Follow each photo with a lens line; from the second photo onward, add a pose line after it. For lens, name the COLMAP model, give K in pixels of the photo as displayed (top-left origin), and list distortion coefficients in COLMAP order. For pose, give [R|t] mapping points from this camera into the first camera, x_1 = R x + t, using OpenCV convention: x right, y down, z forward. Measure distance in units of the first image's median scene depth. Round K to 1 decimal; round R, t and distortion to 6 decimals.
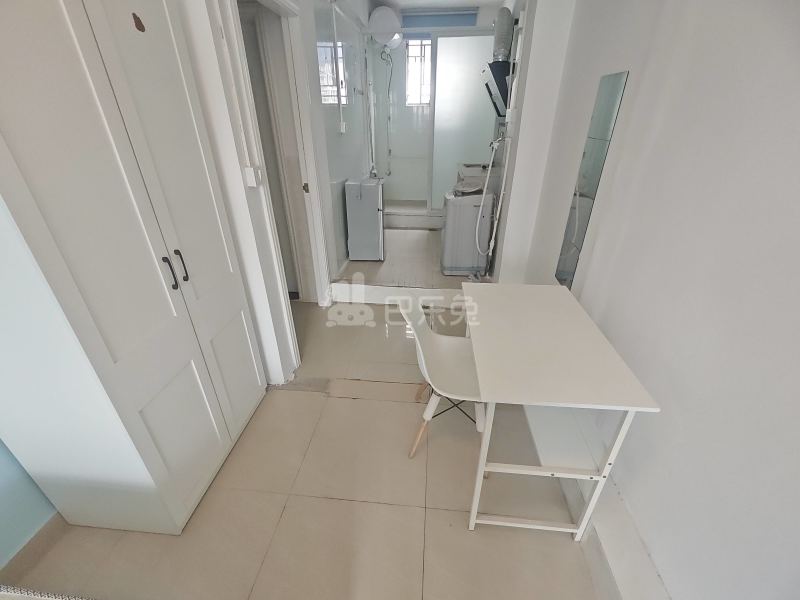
lens RADIAL K [[343.0, 0, 400.0], [0, 343.0, 300.0], [0, 0, 1]] dist [0.009244, 0.000146]
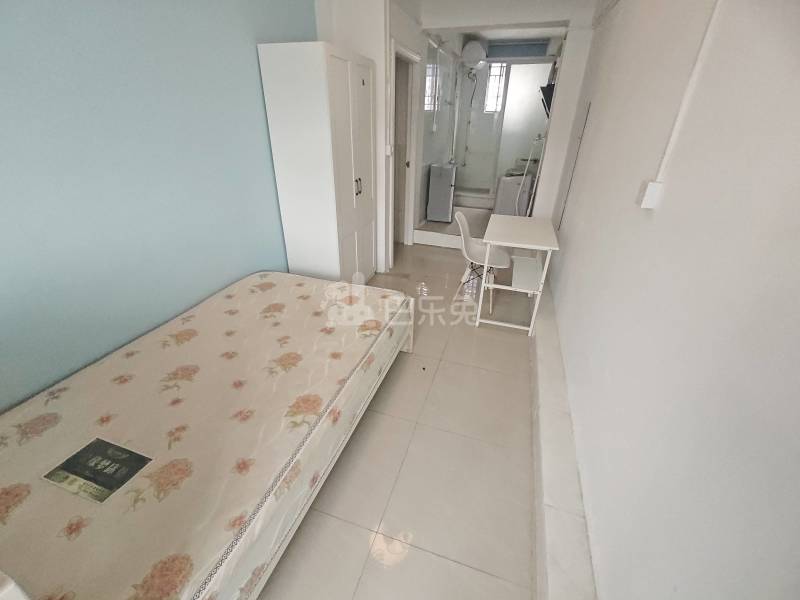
lens RADIAL K [[342.4, 0, 400.0], [0, 342.4, 300.0], [0, 0, 1]] dist [-0.000454, -0.000119]
pose [[0.975223, 0.121368, -0.184960, 0.047100], [-0.122282, 0.992474, 0.006500, 0.218784], [0.184357, 0.016278, 0.982725, -0.419064]]
